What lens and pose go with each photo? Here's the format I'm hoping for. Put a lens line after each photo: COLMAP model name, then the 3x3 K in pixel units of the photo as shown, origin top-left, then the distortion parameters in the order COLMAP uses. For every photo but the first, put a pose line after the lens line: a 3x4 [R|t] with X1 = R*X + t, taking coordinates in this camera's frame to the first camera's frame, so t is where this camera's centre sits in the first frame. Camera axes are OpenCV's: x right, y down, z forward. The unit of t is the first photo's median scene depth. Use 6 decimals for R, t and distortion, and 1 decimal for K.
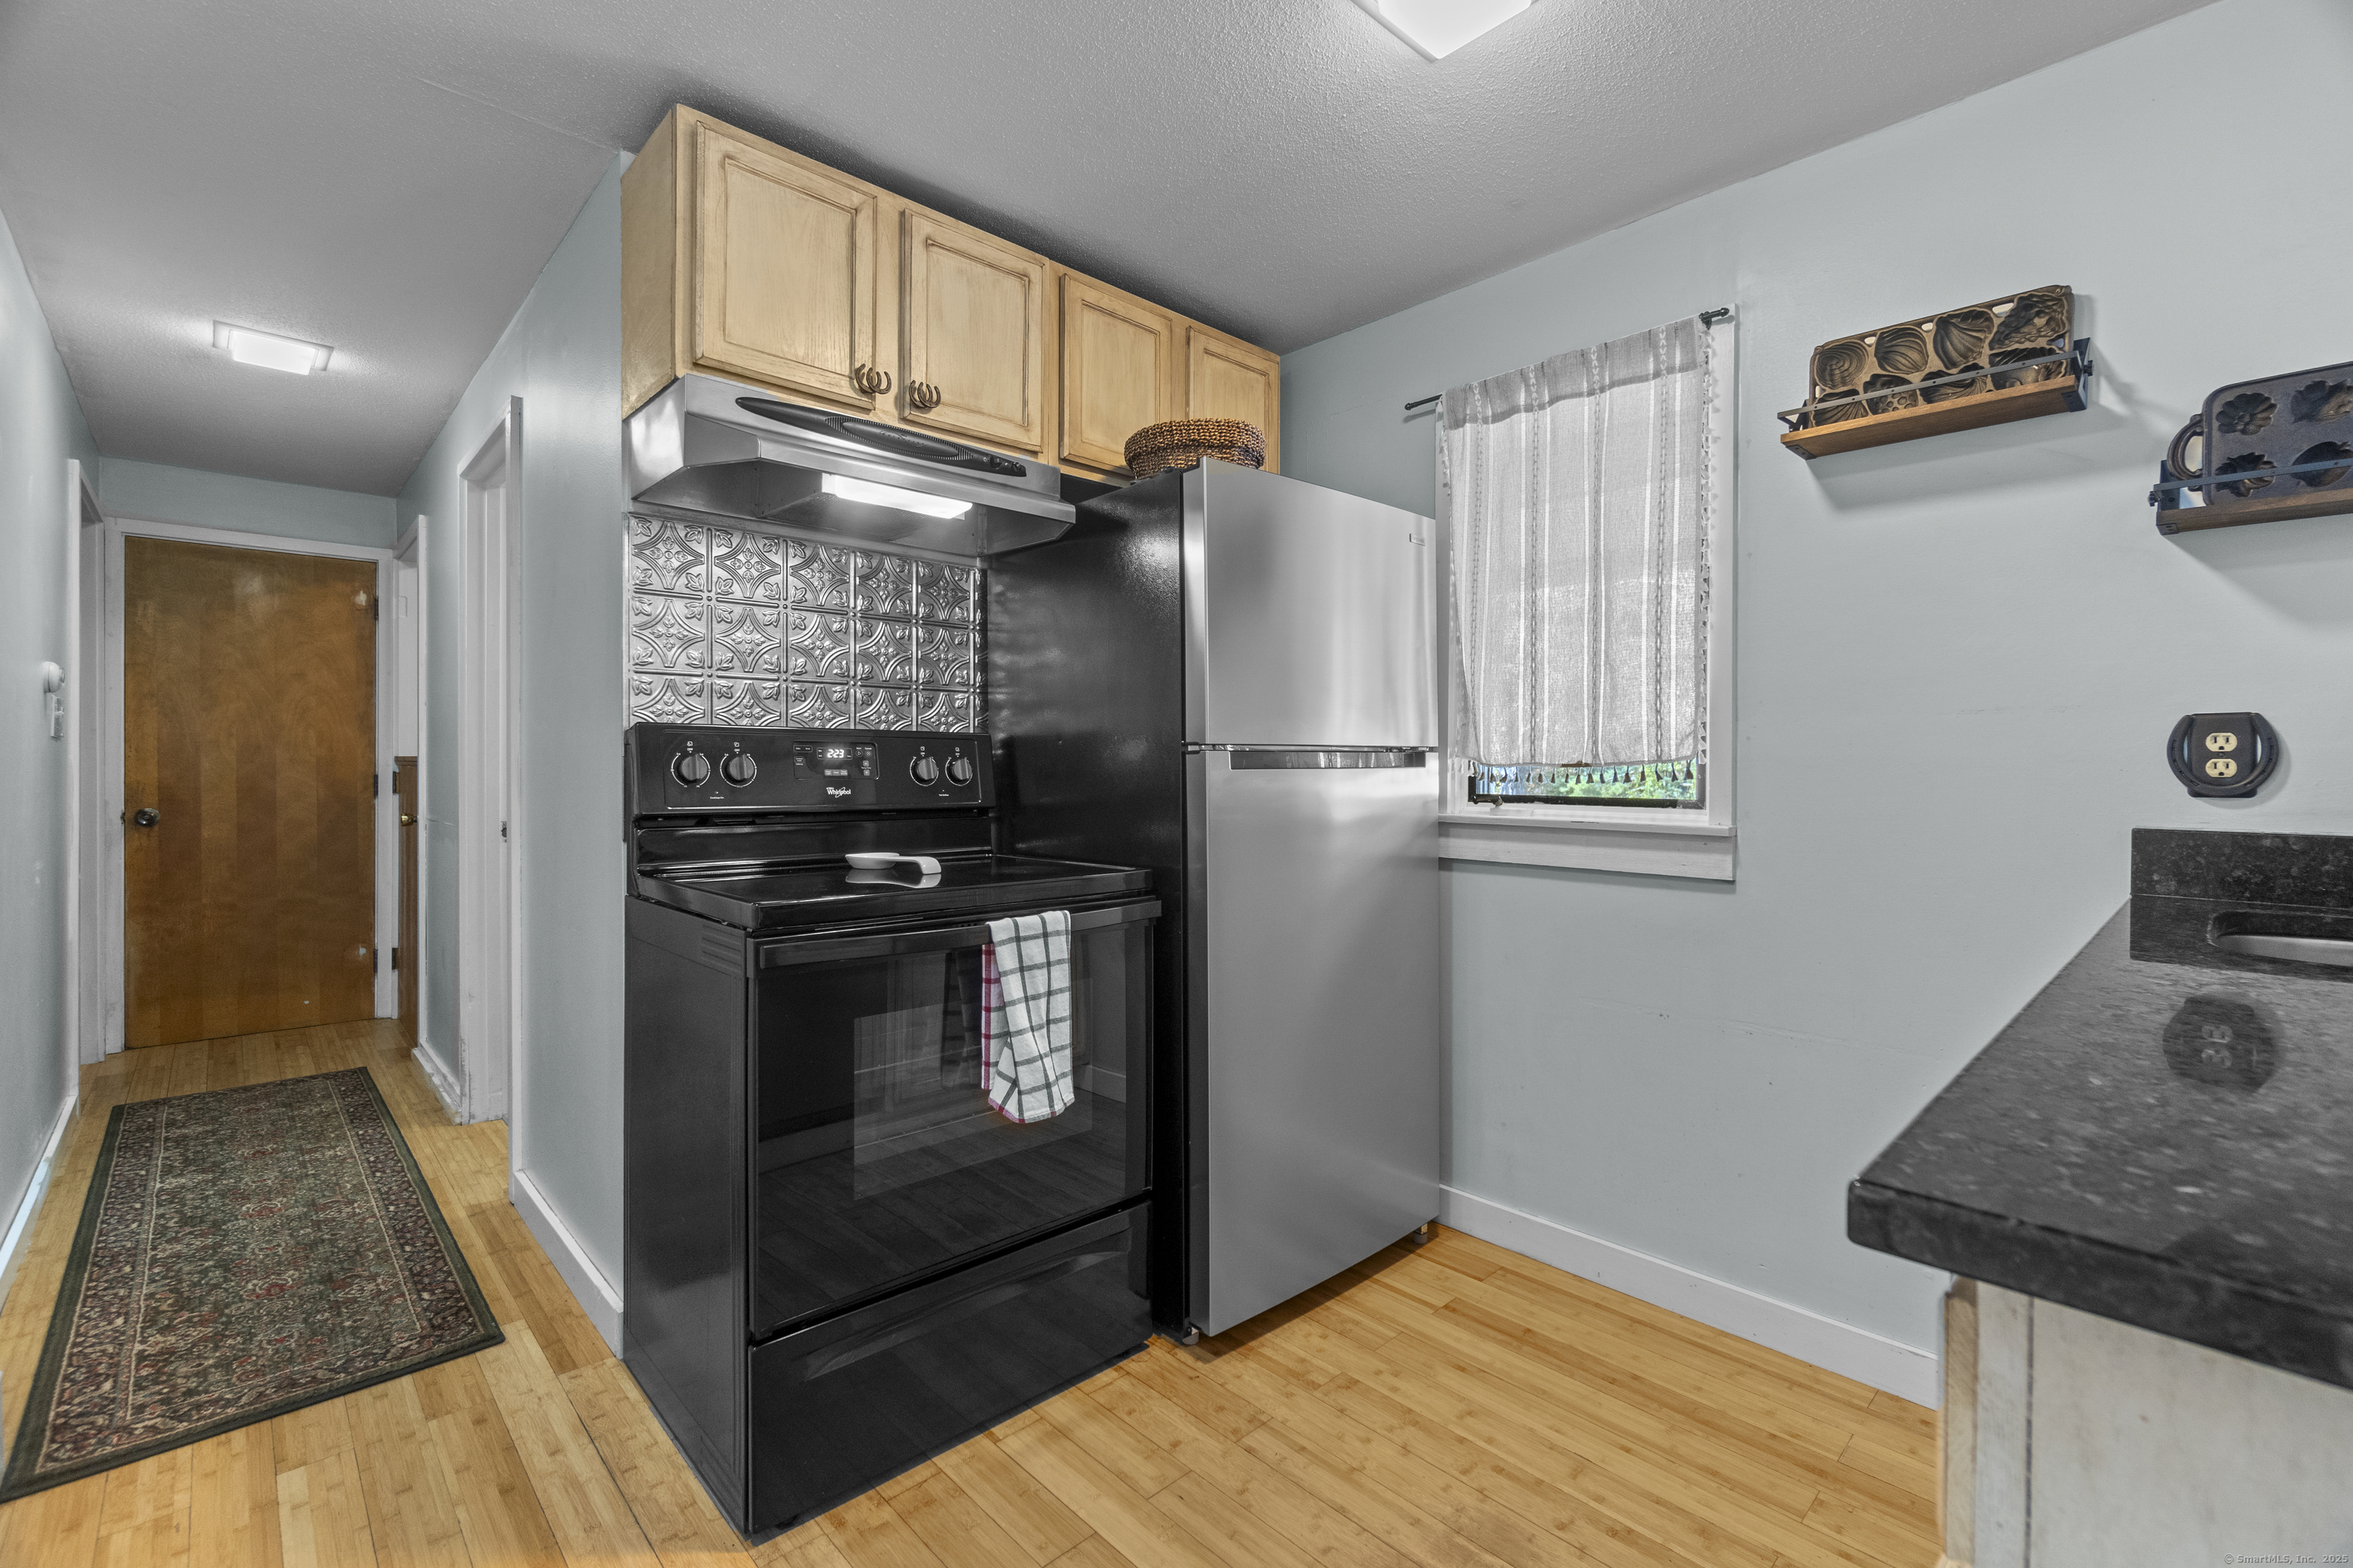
lens RADIAL K [[1013.1, 0, 1164.3], [0, 1013.1, 772.7], [0, 0, 1]] dist [-0.005087, 0.001149]
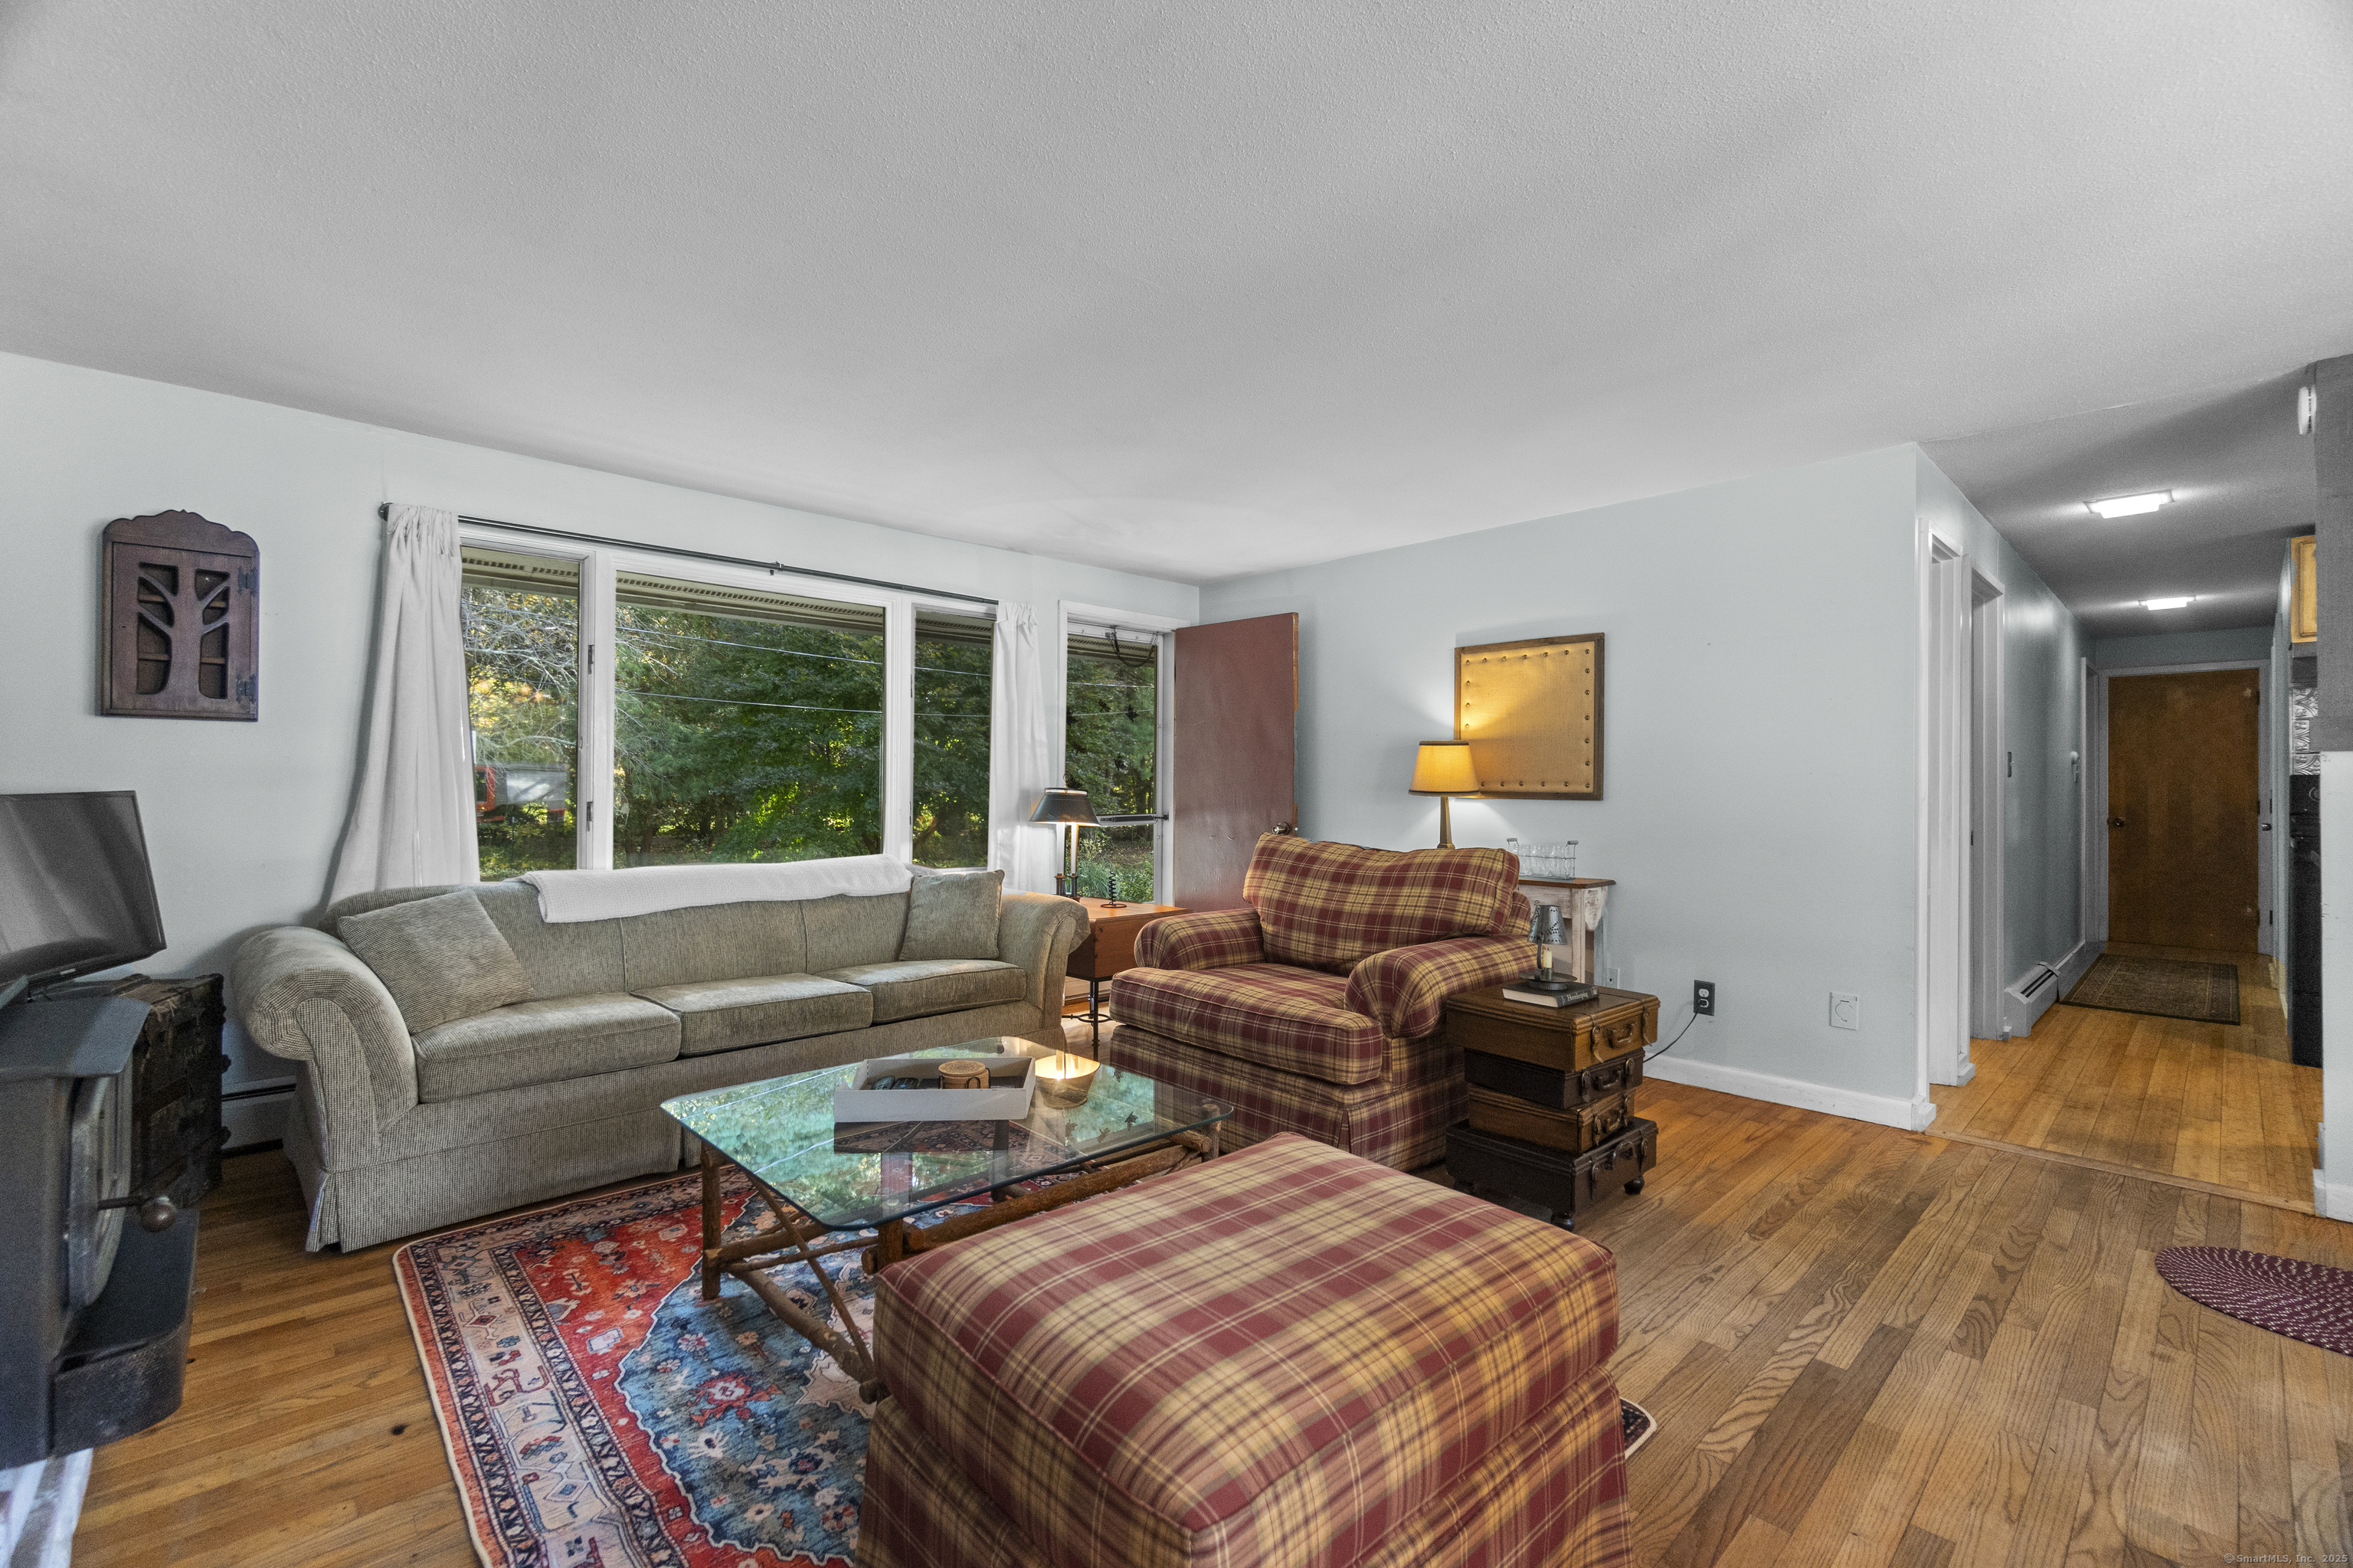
lens RADIAL K [[1013.1, 0, 1162.1], [0, 1013.1, 782.7], [0, 0, 1]] dist [-0.005087, 0.001149]
pose [[-0.000074, -0.012873, -0.999917, 1.862582], [-0.010170, 0.999865, -0.012871, 0.025363], [0.999948, 0.010168, -0.000205, -1.678258]]
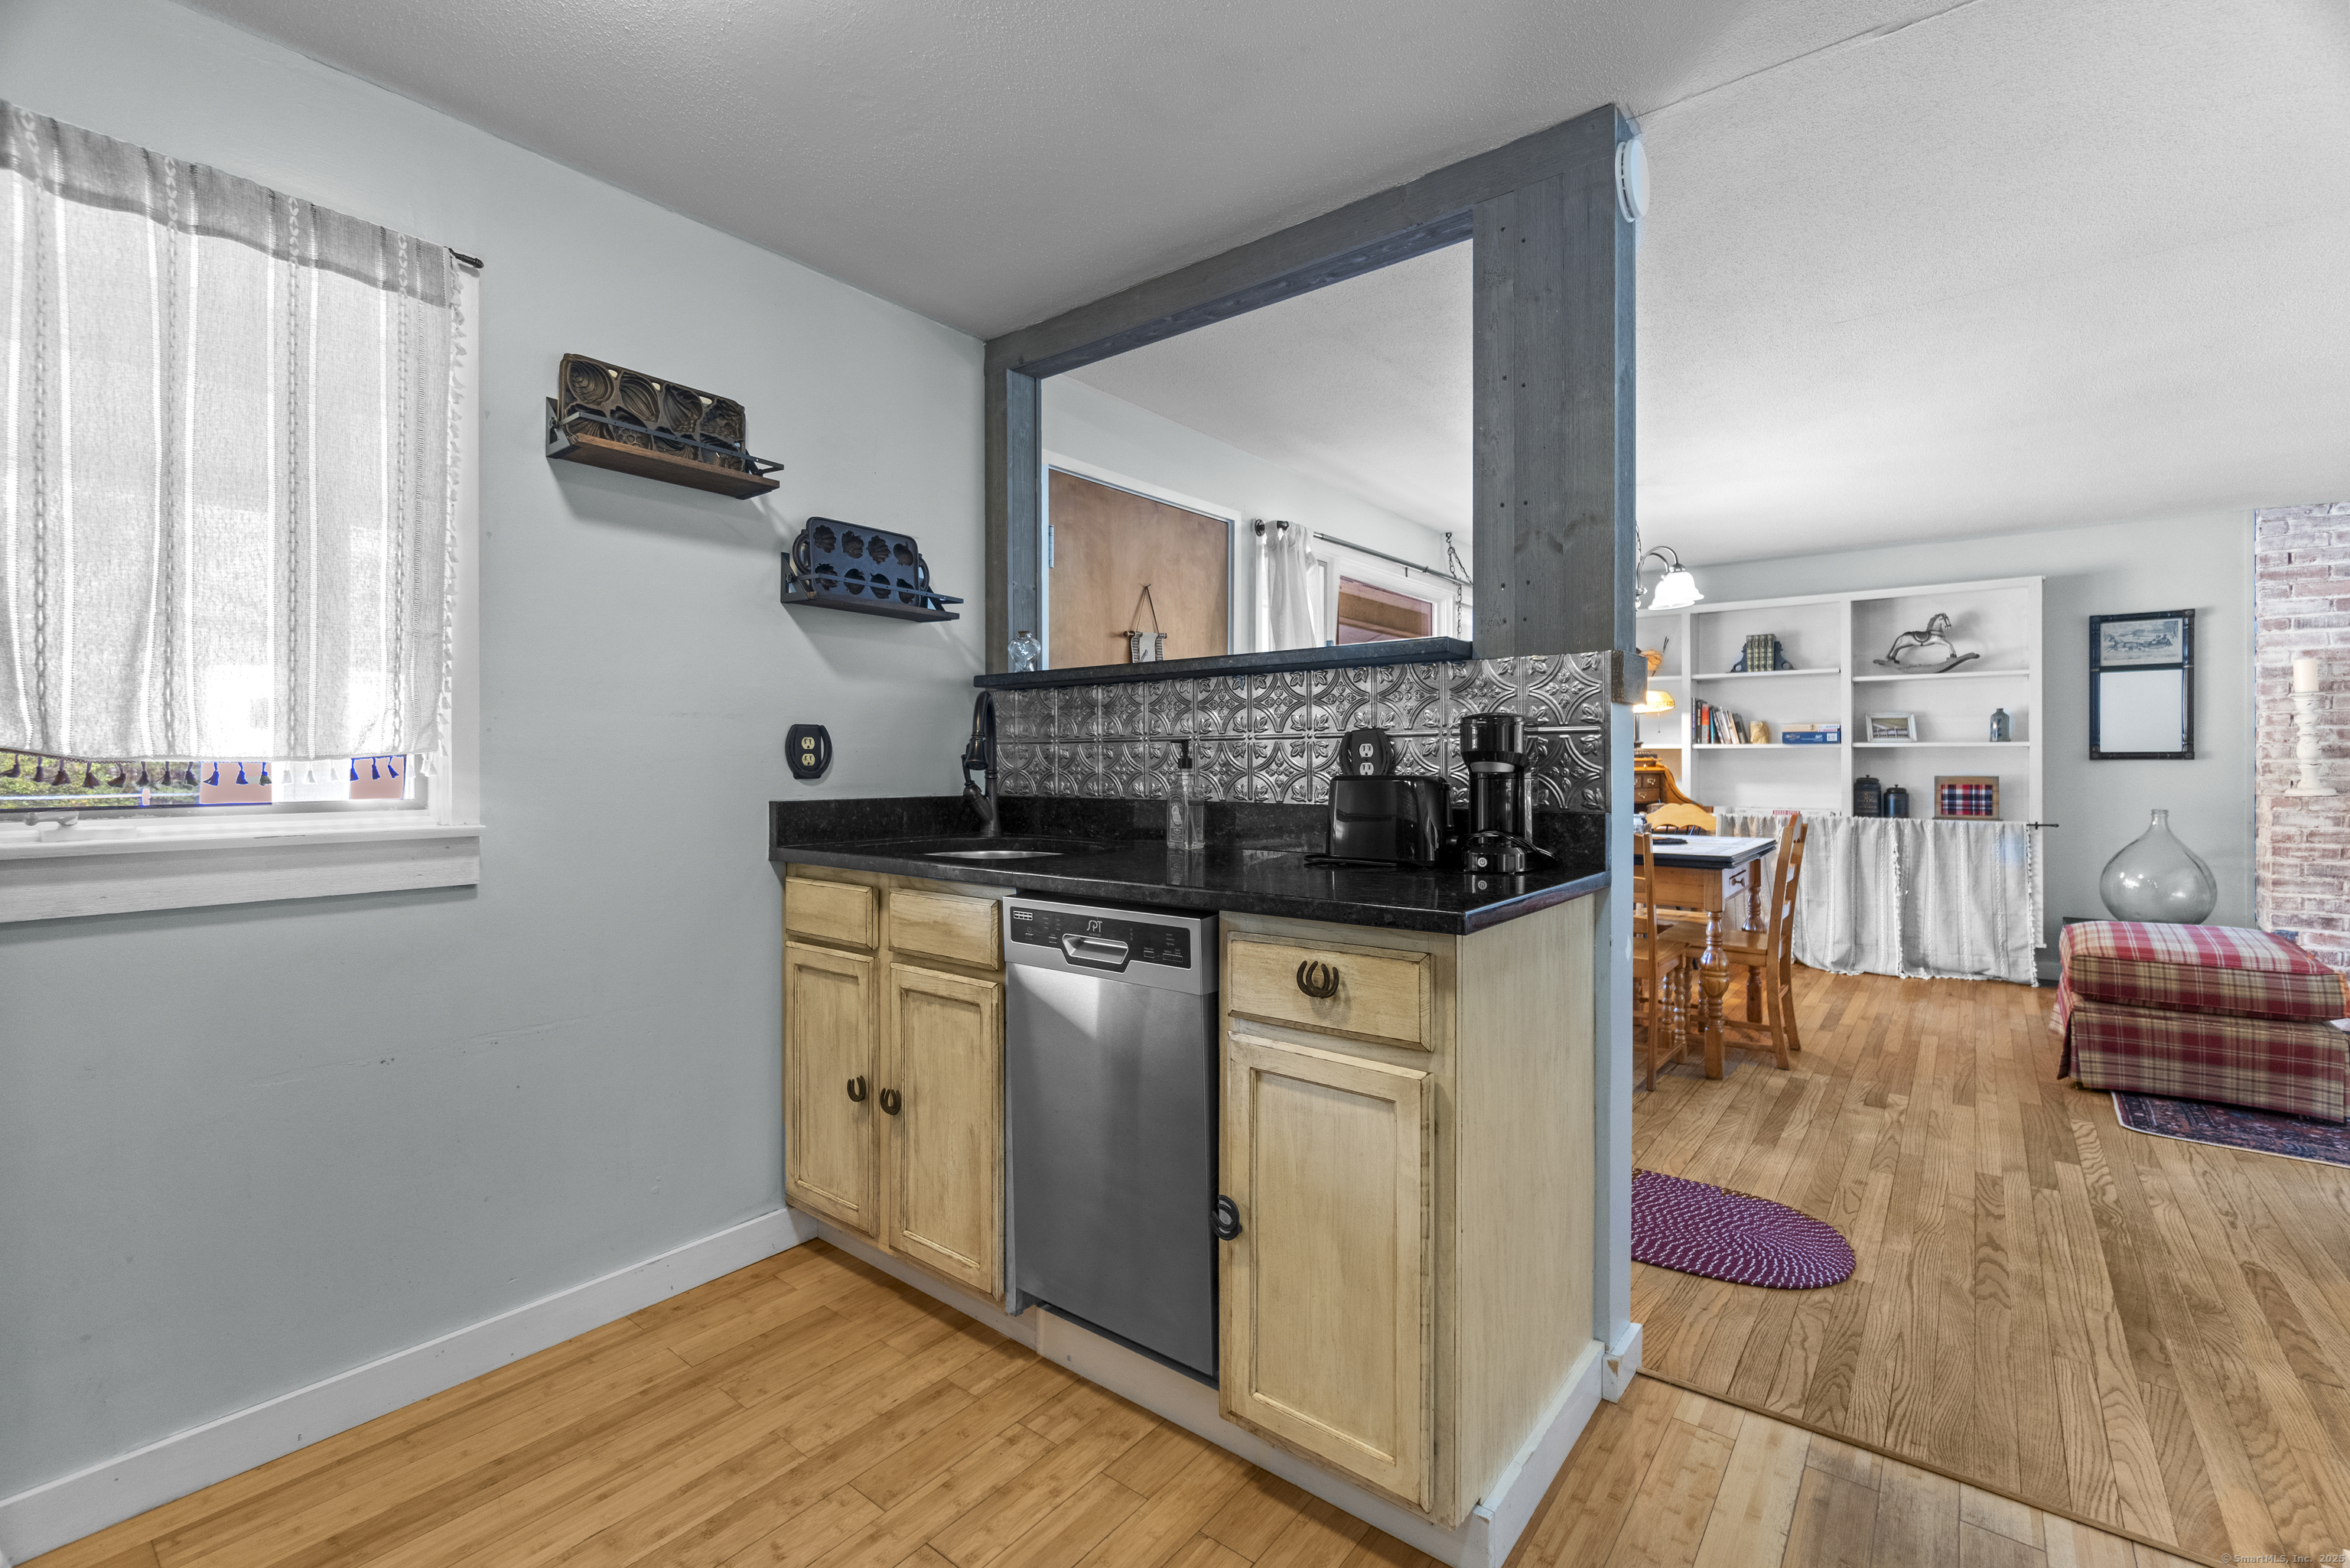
lens RADIAL K [[1011.7, 0, 1177.1], [0, 1011.7, 766.0], [0, 0, 1]] dist [-0.005087, 0.001149]
pose [[-0.148416, -0.008739, 0.988886, -0.474705], [0.008206, 0.999916, 0.010069, -0.005017], [-0.988891, 0.009609, -0.148332, 0.546184]]
